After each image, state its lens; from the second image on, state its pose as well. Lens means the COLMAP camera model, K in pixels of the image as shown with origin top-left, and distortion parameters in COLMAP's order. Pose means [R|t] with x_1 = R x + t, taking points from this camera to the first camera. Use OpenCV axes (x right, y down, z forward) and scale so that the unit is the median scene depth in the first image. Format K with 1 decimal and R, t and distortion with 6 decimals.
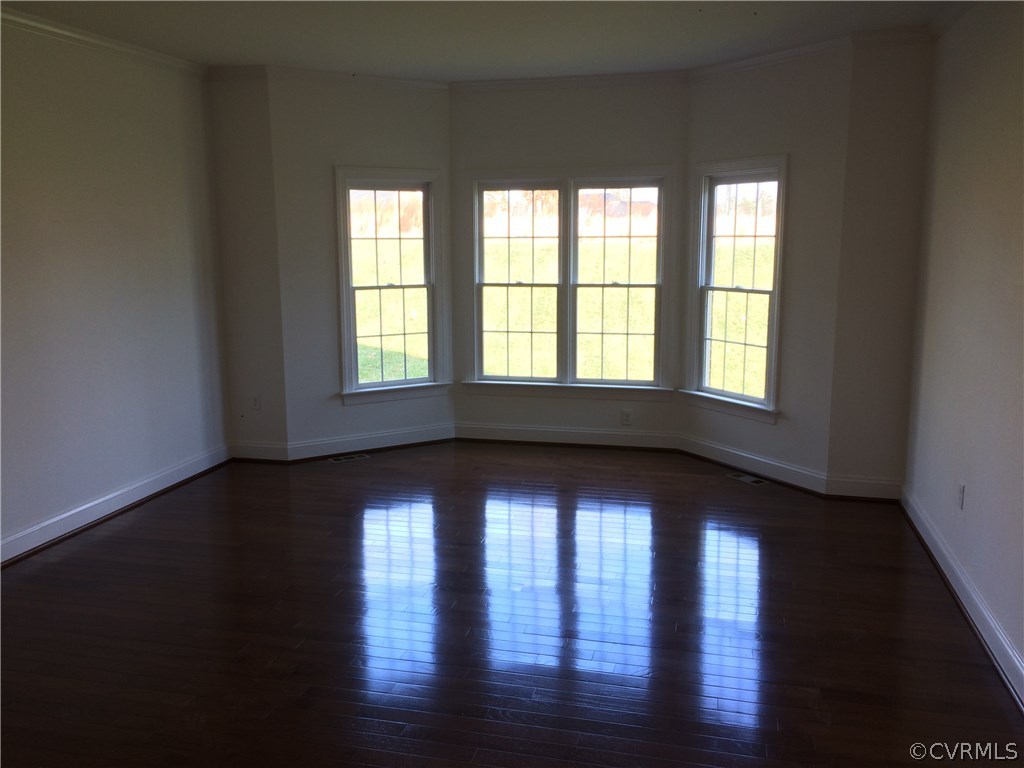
lens RADIAL K [[876.8, 0, 490.8], [0, 876.8, 406.9], [0, 0, 1]] dist [0.043906, -0.035217]
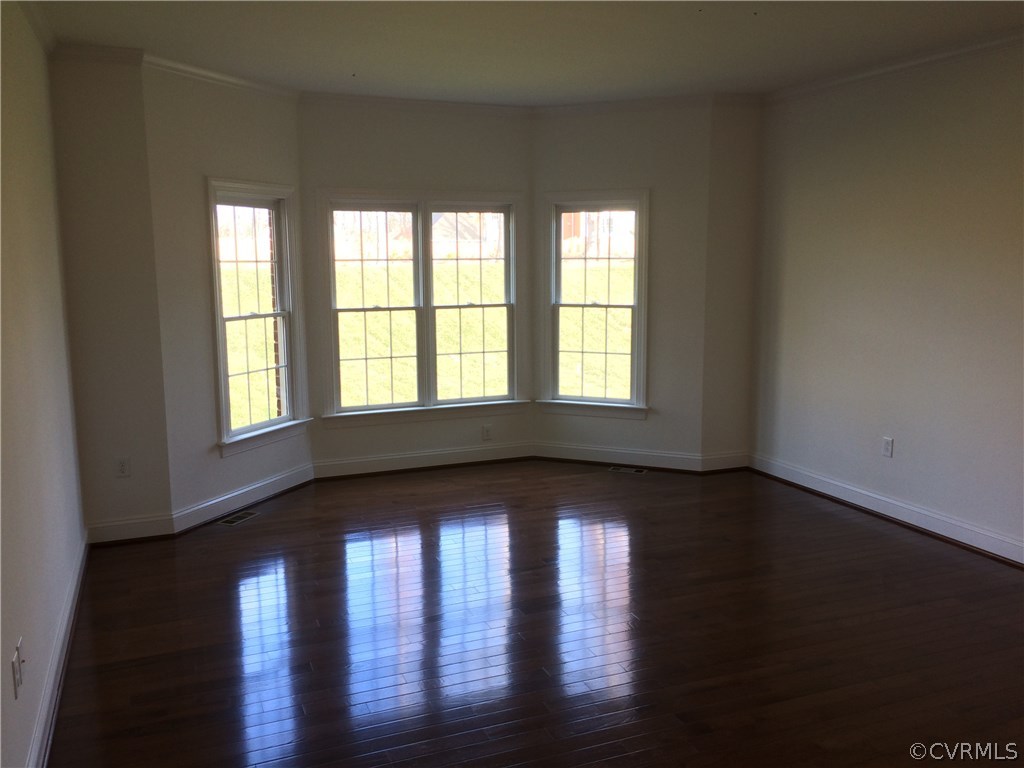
lens RADIAL K [[876.8, 0, 503.9], [0, 876.8, 391.3], [0, 0, 1]] dist [0.043906, -0.035217]
pose [[0.800623, -0.087803, 0.592701, -0.449330], [0.119908, 0.992673, -0.014918, -0.019601], [-0.587048, 0.083014, 0.805285, 0.158785]]
